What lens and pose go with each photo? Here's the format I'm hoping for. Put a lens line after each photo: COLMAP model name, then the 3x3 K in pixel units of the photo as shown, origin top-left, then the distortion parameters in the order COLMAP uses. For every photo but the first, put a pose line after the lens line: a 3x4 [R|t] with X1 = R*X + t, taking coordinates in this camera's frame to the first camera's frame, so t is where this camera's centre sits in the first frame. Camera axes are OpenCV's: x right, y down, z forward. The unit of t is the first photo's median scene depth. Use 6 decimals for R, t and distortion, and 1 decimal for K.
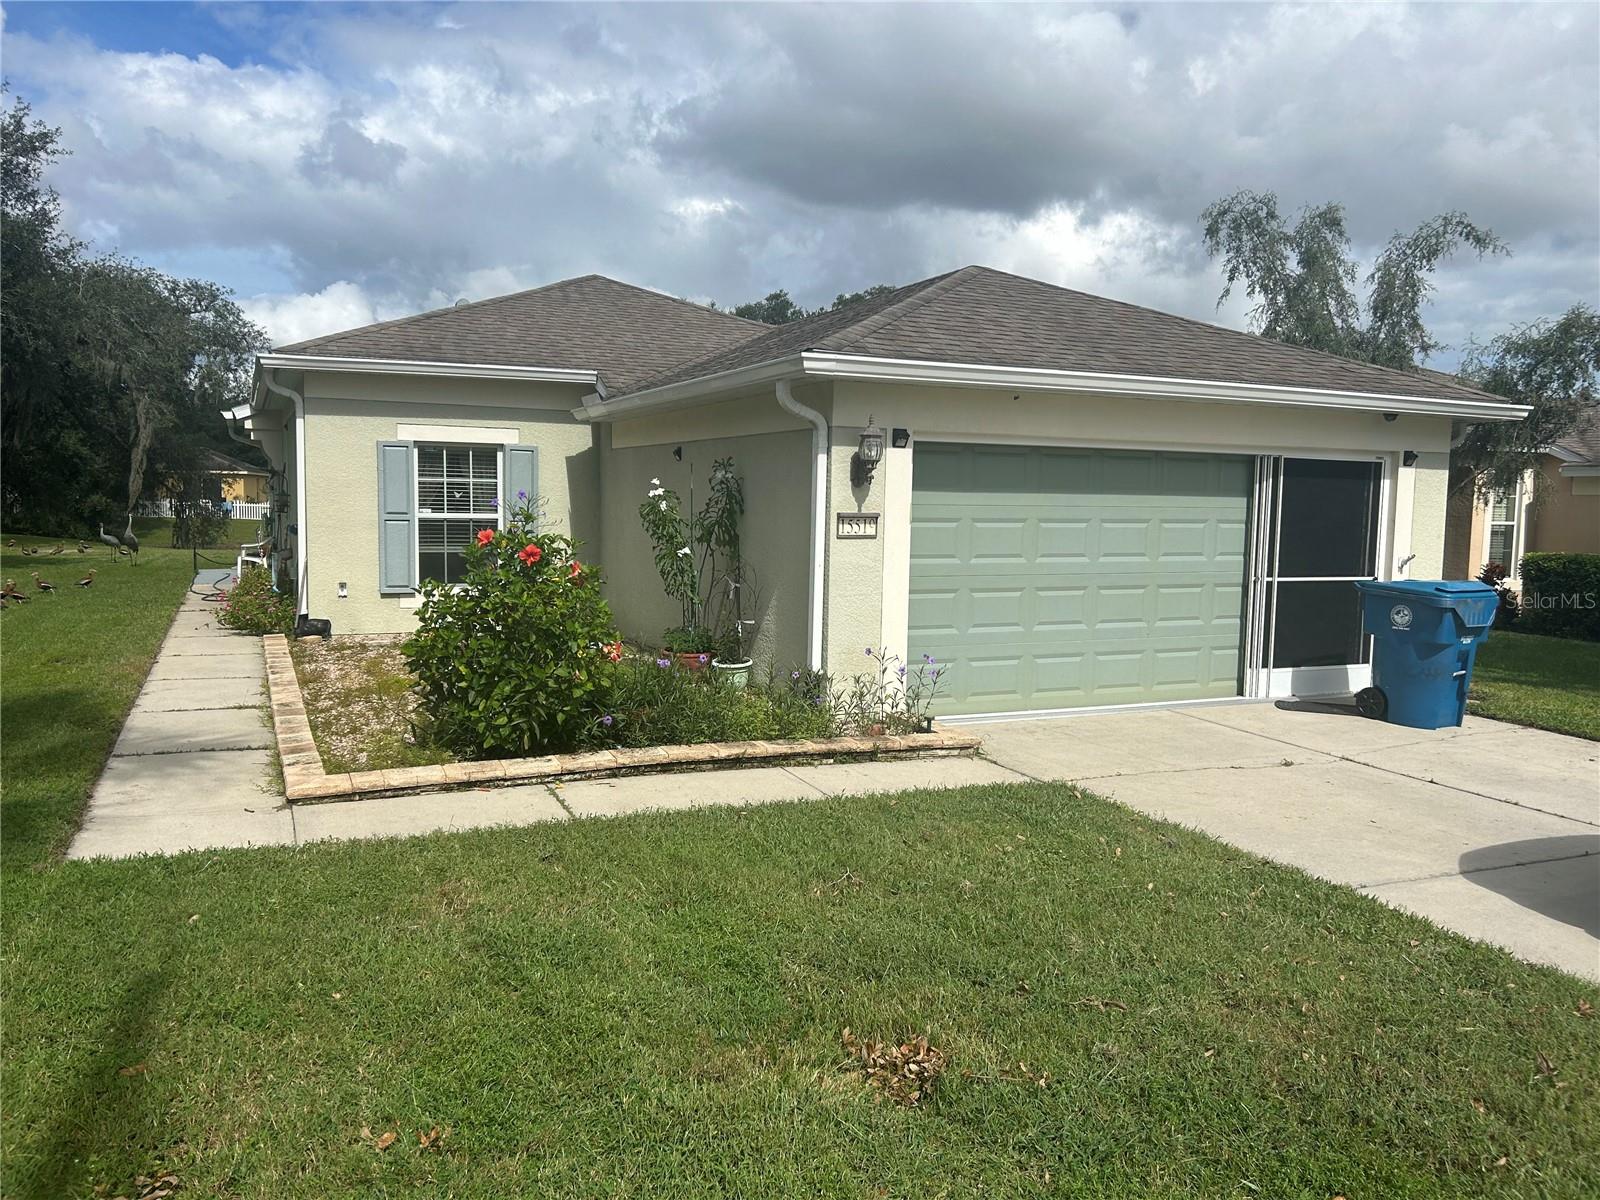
lens RADIAL K [[1198.2, 0, 799.1], [0, 1198.2, 633.3], [0, 0, 1]] dist [0.041045, -0.196196]
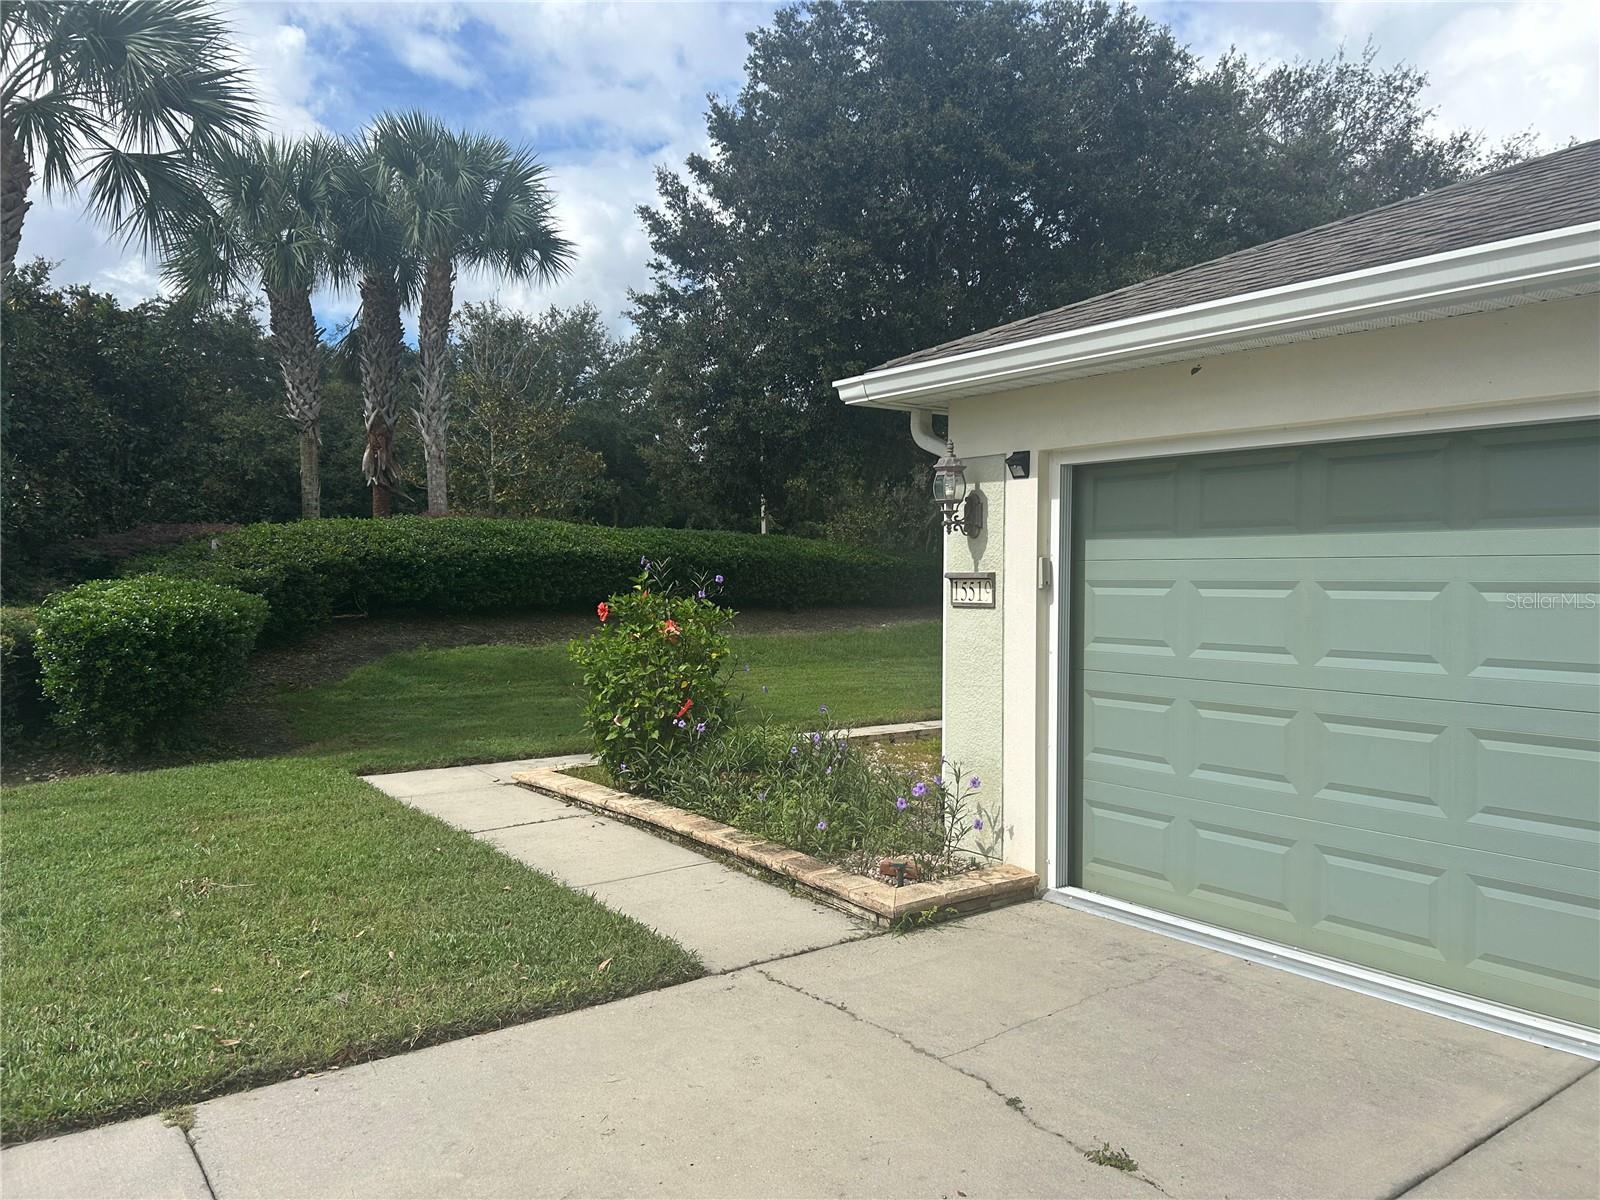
lens RADIAL K [[1182.0, 0, 800.0], [0, 1182.0, 600.0], [0, 0, 1]] dist [0.087833, -0.186317]
pose [[0.206814, 0.011651, -0.978311, 0.705376], [-0.102125, 0.994724, -0.009742, -0.063393], [0.973036, 0.101925, 0.206913, 0.718547]]
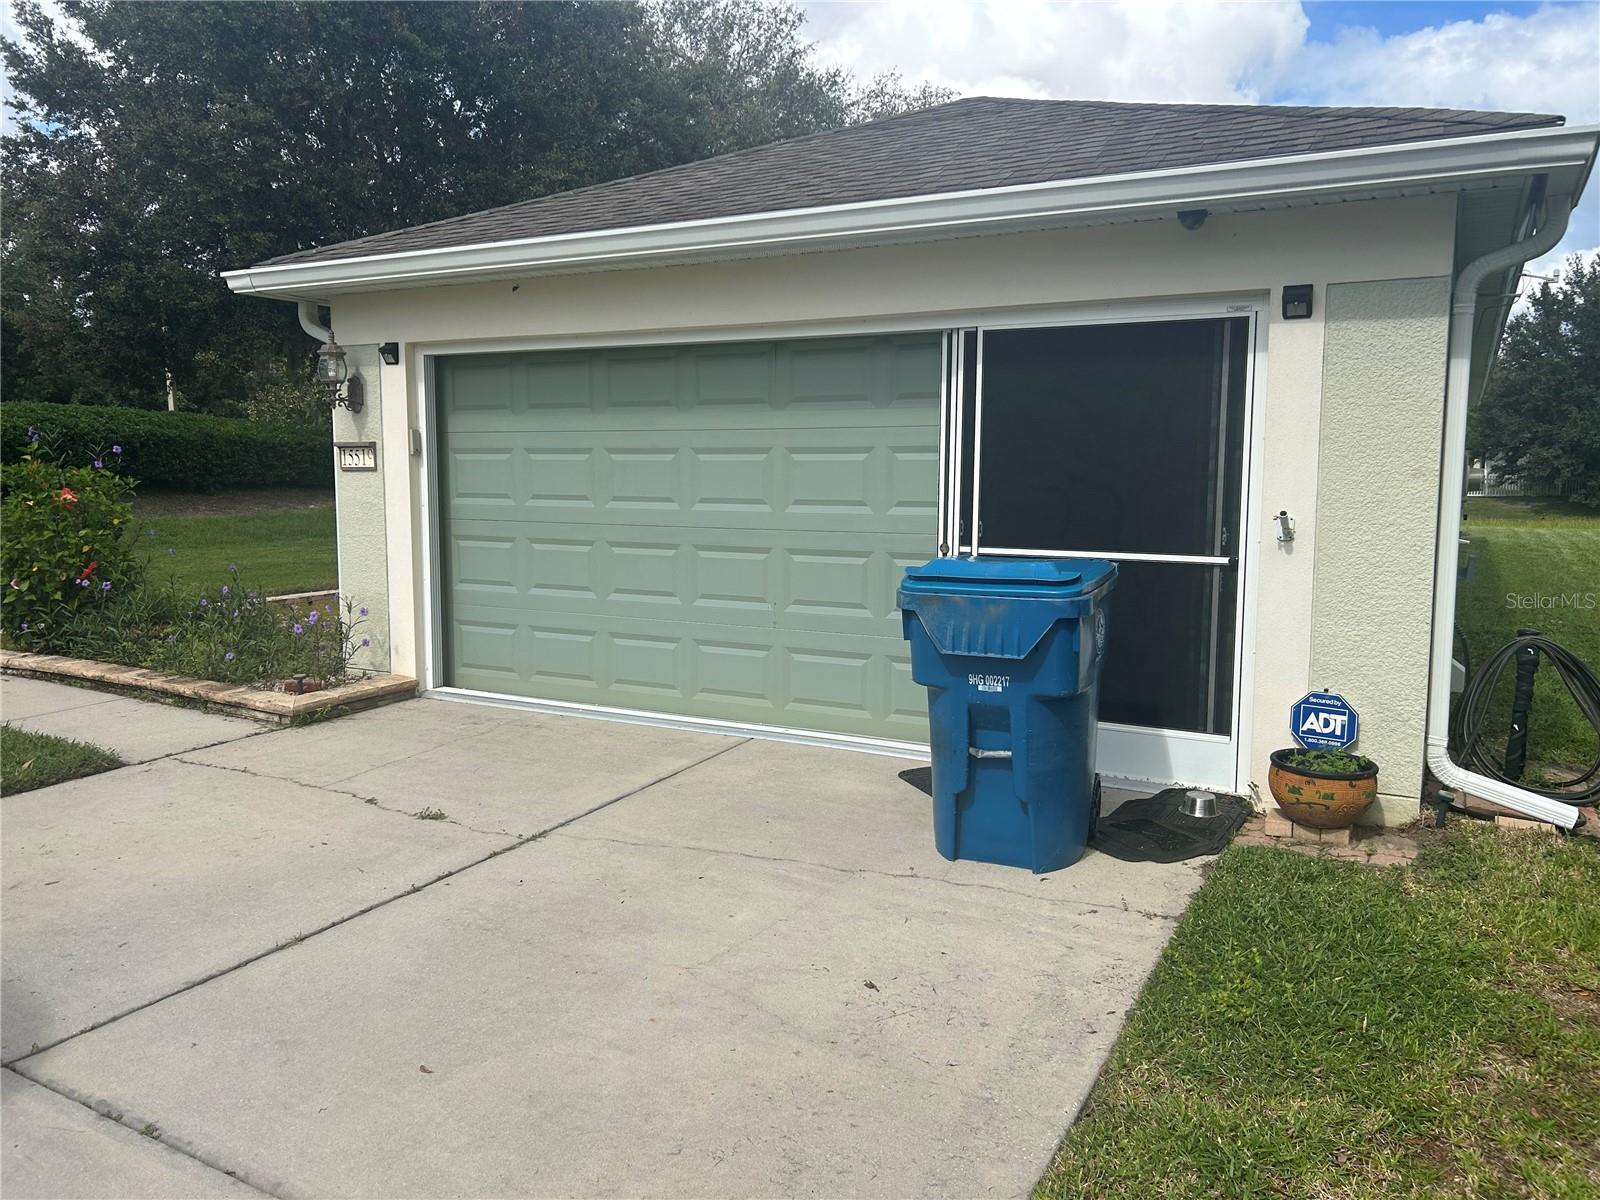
lens RADIAL K [[1198.0, 0, 800.0], [0, 1198.0, 600.0], [0, 0, 1]] dist [0.036079, -0.045970]
pose [[0.605922, 0.081476, -0.791341, 0.923298], [-0.078205, 0.996024, 0.042669, -0.045677], [0.791671, 0.036033, 0.609885, 0.690719]]
